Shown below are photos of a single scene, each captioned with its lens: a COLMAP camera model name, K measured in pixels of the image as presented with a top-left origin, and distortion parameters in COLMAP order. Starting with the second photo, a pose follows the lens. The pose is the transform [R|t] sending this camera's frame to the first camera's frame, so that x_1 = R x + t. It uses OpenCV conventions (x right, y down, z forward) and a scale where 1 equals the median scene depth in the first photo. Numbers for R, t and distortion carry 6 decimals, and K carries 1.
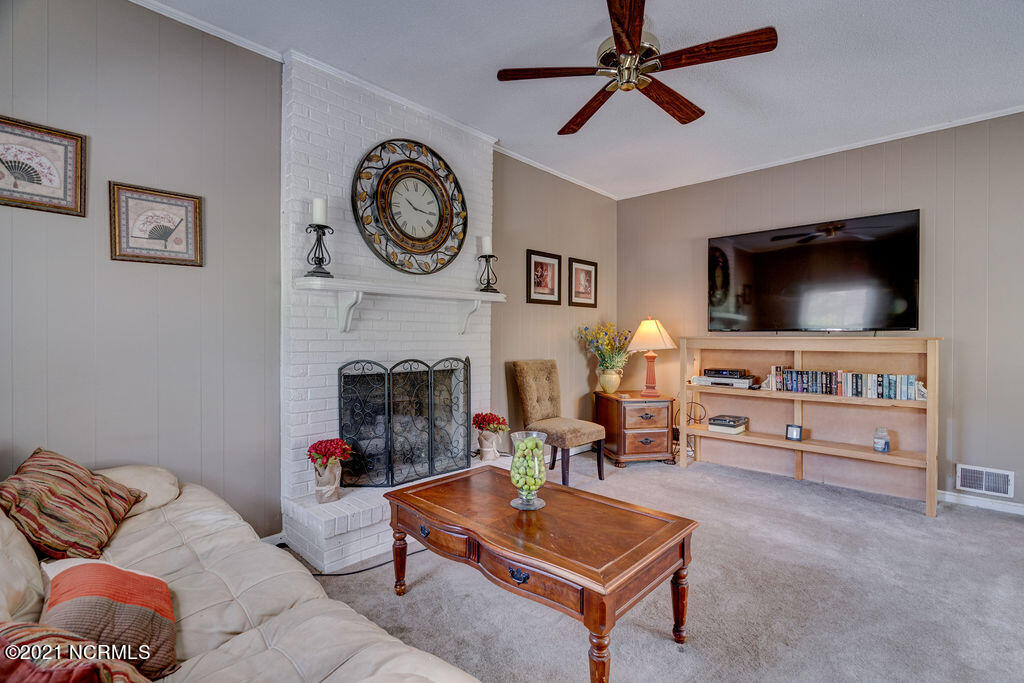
lens RADIAL K [[474.5, 0, 513.9], [0, 474.5, 338.4], [0, 0, 1]] dist [0.001751, 0.000374]
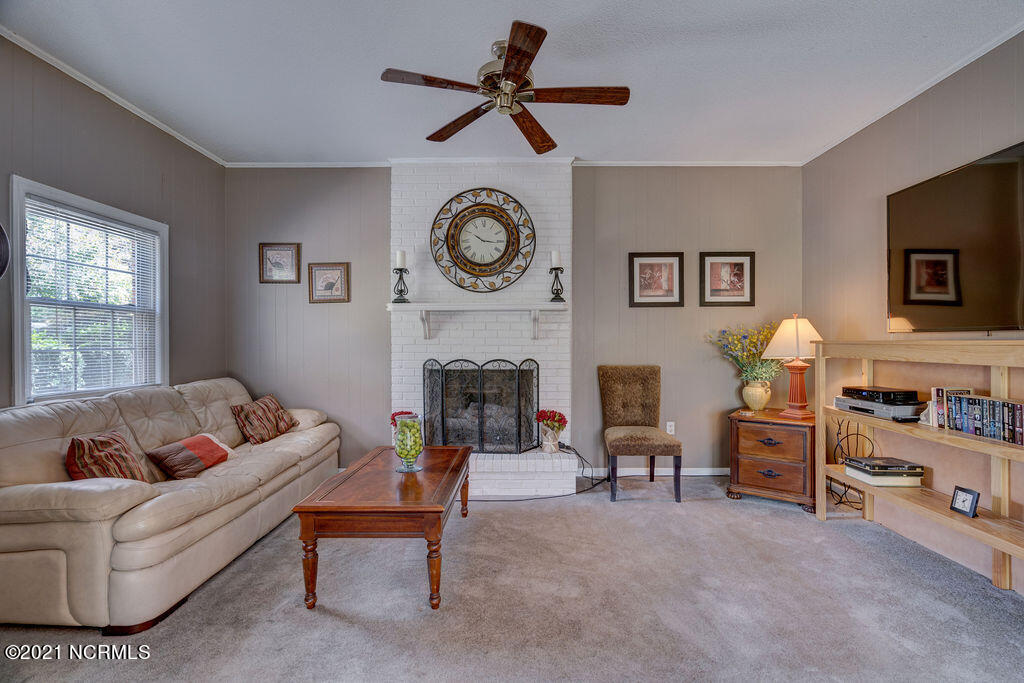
lens RADIAL K [[469.0, 0, 512.0], [0, 469.0, 341.5], [0, 0, 1]] dist [-0.006064, 0.000410]
pose [[0.672192, -0.000945, -0.740376, 0.758095], [0.000912, 0.999999, -0.000448, -0.004226], [0.740376, -0.000374, 0.672193, 0.213407]]
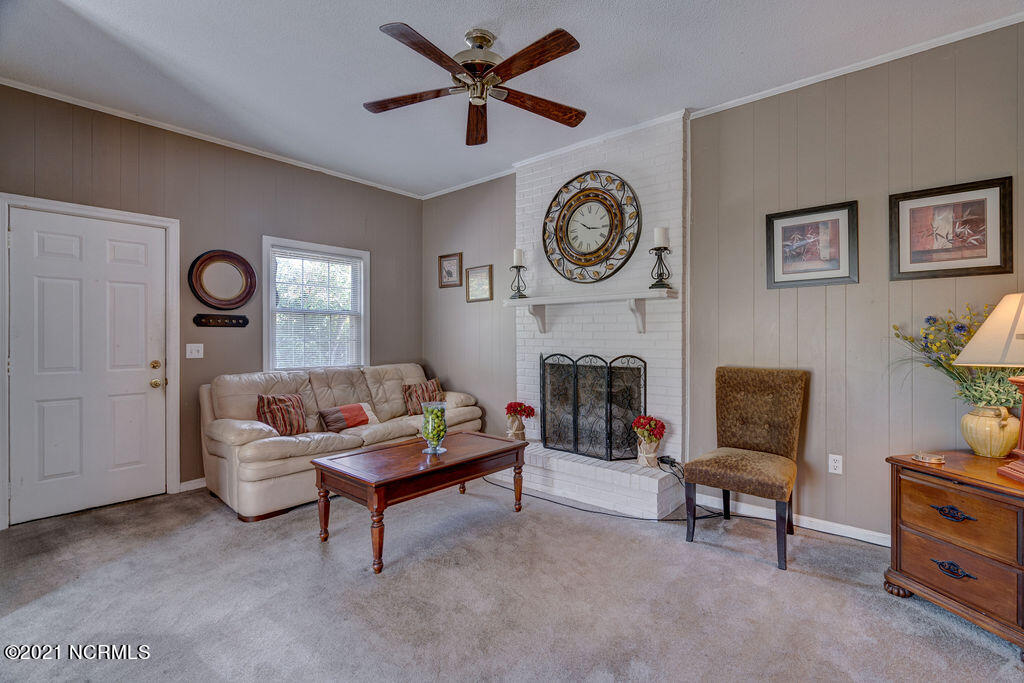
lens RADIAL K [[468.0, 0, 511.4], [0, 468.0, 334.3], [0, 0, 1]] dist [-0.009630, 0.000035]
pose [[0.028676, -0.003283, -0.999583, 0.940670], [-0.000650, 0.999994, -0.003303, -0.003947], [0.999589, 0.000744, 0.028674, 0.762576]]
